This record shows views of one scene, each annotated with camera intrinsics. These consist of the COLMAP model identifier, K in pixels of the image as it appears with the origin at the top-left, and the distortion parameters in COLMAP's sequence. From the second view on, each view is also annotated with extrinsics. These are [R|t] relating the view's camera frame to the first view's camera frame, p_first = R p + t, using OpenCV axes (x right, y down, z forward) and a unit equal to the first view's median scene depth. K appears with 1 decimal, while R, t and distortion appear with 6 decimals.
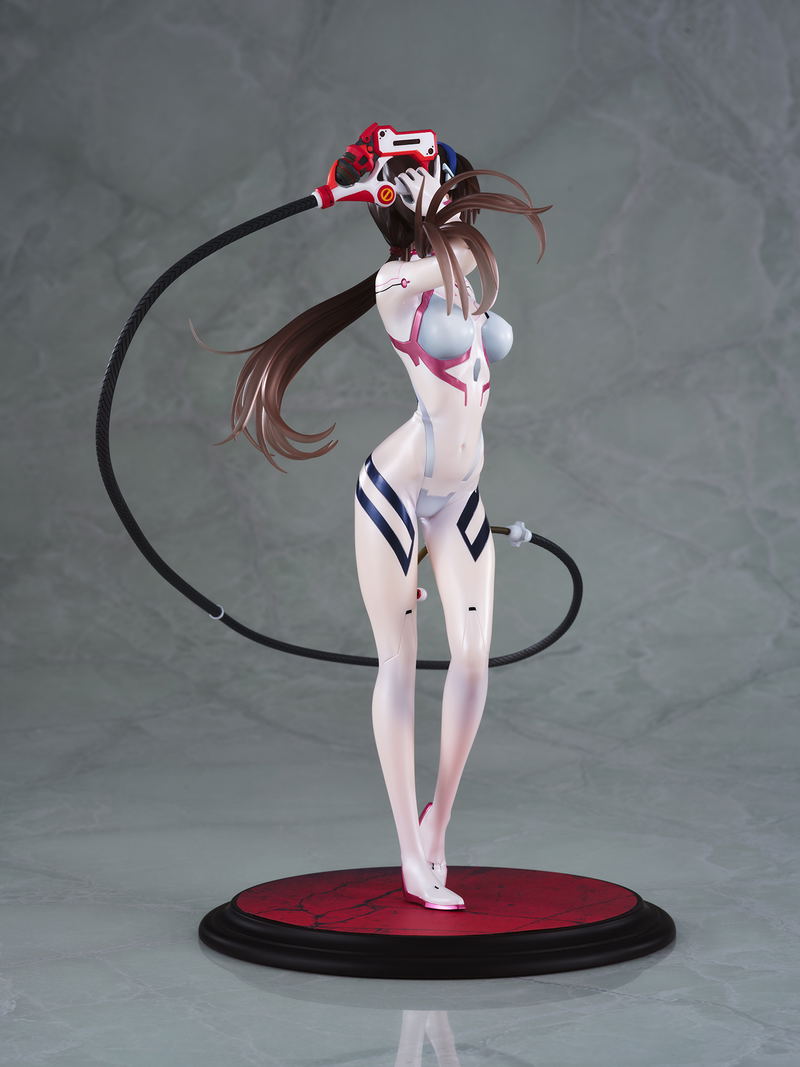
lens RADIAL K [[3222.0, 0, 400.0], [0, 3222.0, 533.5], [0, 0, 1]] dist [0.254749, -0.901268]
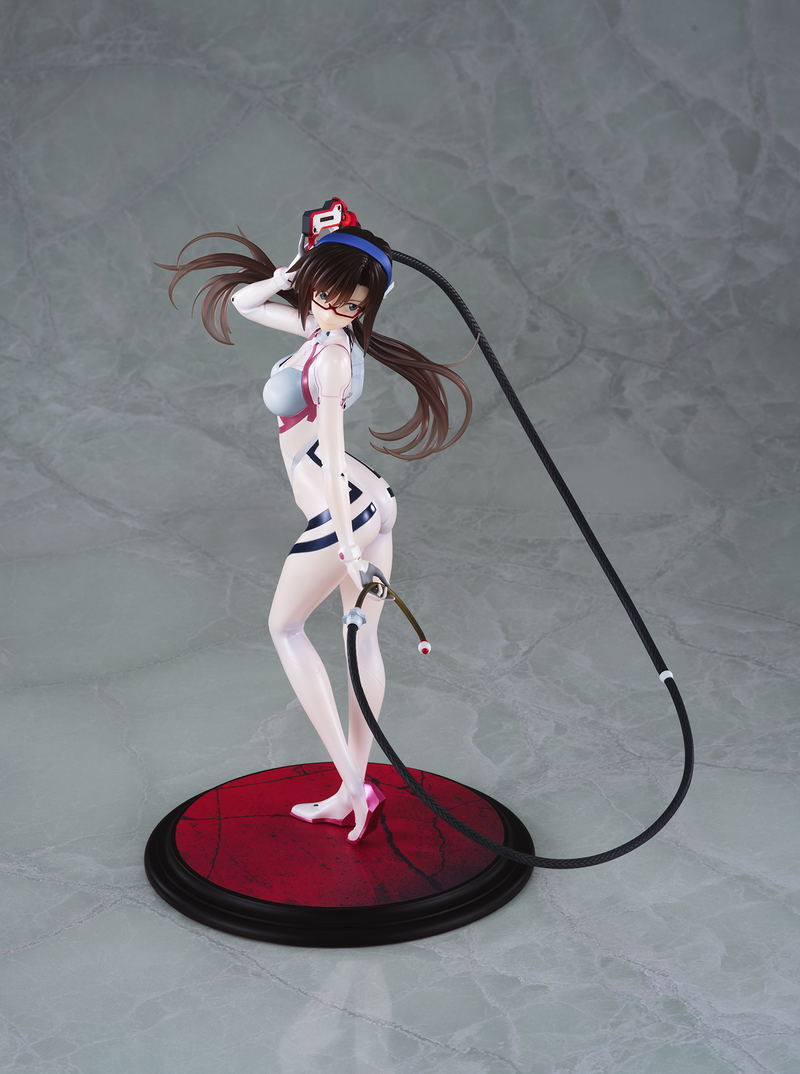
lens RADIAL K [[3210.6, 0, 400.0], [0, 3210.6, 537.0], [0, 0, 1]] dist [0.223996, -0.853587]
pose [[0.994782, -0.033168, 0.096479, -0.029440], [0.000552, 0.947413, 0.320012, -0.247964], [-0.102020, -0.318289, 0.942488, -0.042106]]
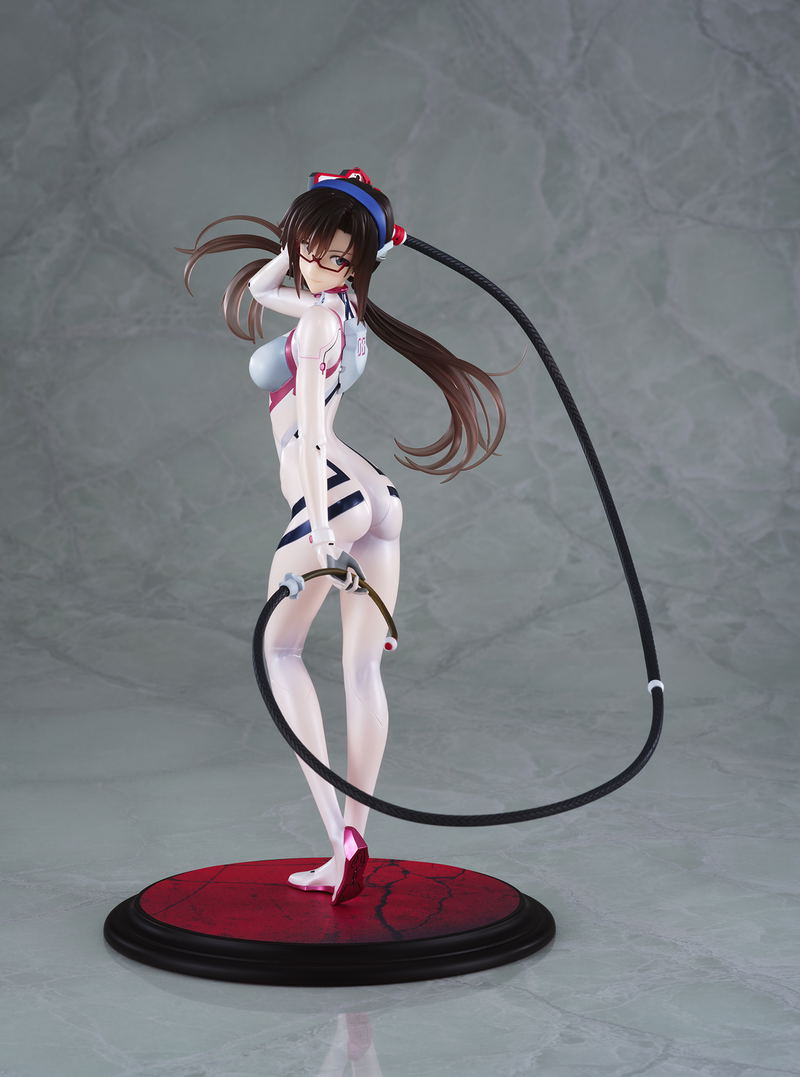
lens RADIAL K [[3318.9, 0, 400.0], [0, 3318.9, 538.5], [0, 0, 1]] dist [0.204886, -0.037882]
pose [[0.996979, 0.001760, 0.077650, -0.018199], [-0.006808, 0.997875, 0.064794, -0.047603], [-0.077371, -0.065127, 0.994873, -0.069922]]
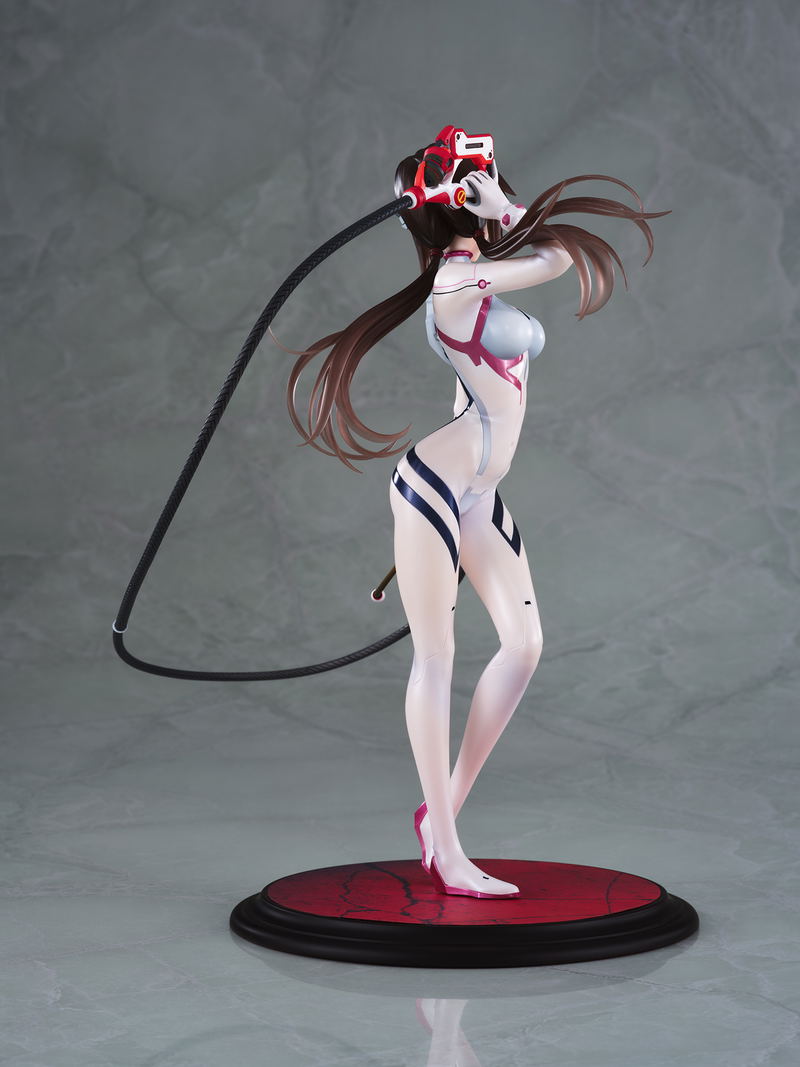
lens RADIAL K [[3222.0, 0, 400.0], [0, 3222.0, 533.5], [0, 0, 1]] dist [0.254749, -0.901268]
pose [[1.000000, 0.000149, -0.000865, -0.006624], [-0.000149, 1.000000, -0.000040, 0.000567], [0.000865, 0.000040, 1.000000, -0.009325]]
